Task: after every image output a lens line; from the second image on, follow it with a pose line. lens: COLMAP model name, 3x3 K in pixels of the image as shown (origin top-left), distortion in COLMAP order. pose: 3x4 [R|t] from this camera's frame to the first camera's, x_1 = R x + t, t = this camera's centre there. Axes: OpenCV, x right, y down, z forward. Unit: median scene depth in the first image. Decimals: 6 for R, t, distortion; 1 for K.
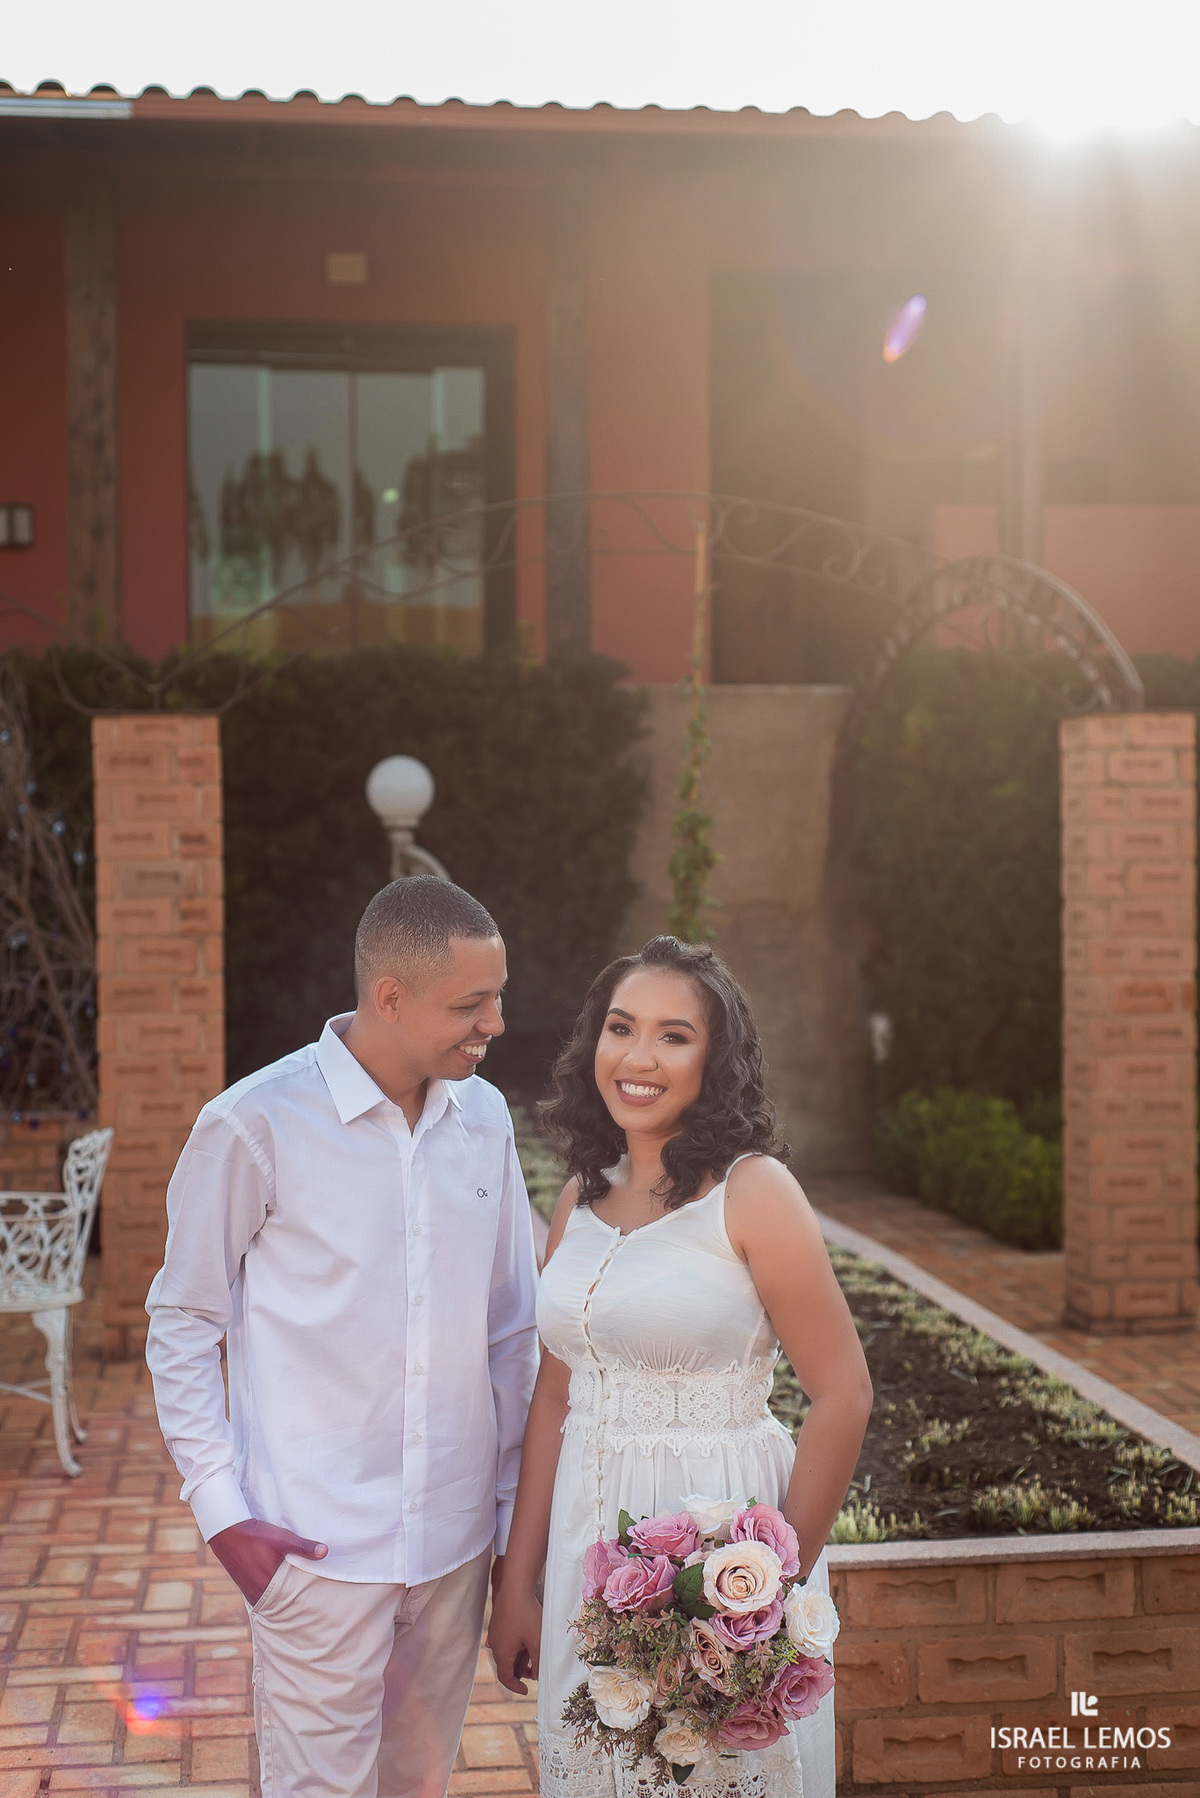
lens RADIAL K [[2616.7, 0, 609.8], [0, 2616.7, 924.8], [0, 0, 1]] dist [-0.000586, 0.004054]
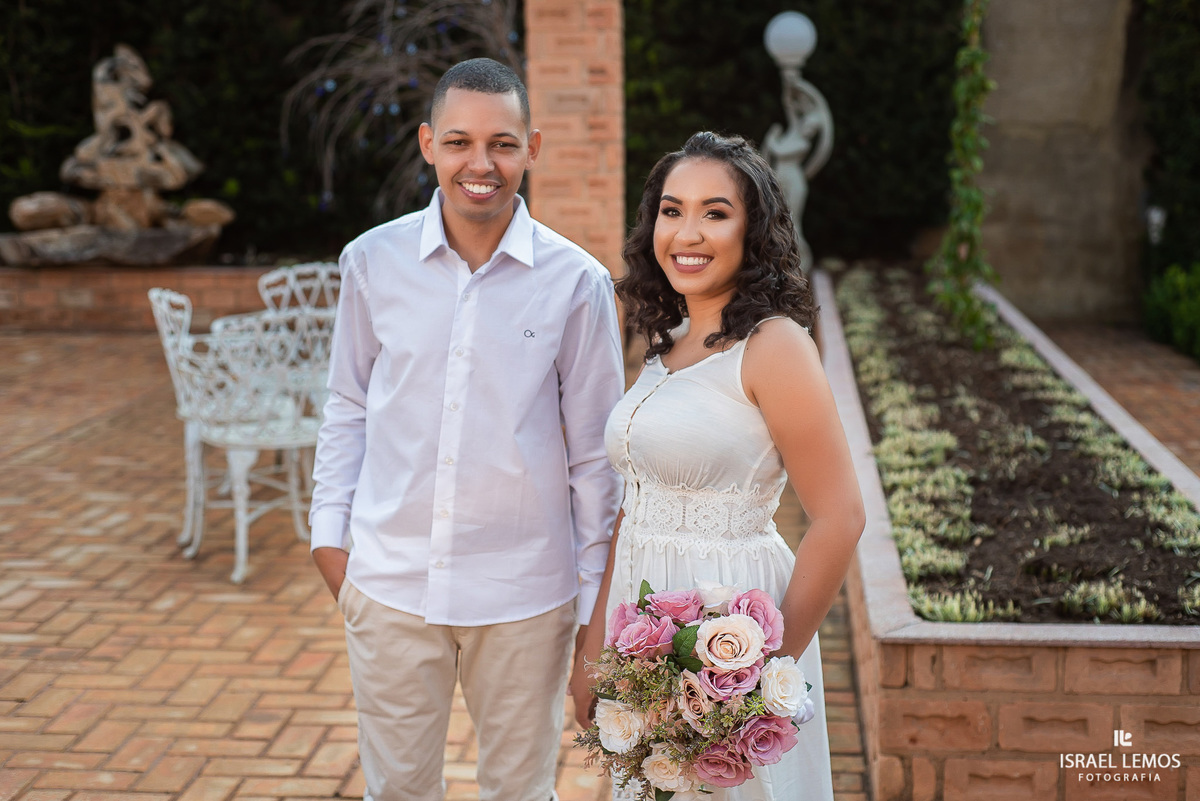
lens RADIAL K [[1793.8, 0, 600.0], [0, 1793.8, 400.5], [0, 0, 1]] dist [-0.002027, -0.150103]
pose [[0.973665, 0.037078, -0.224948, 0.113555], [-0.004793, 0.989798, 0.142398, 0.007848], [0.227933, -0.137570, 0.963909, 0.137662]]
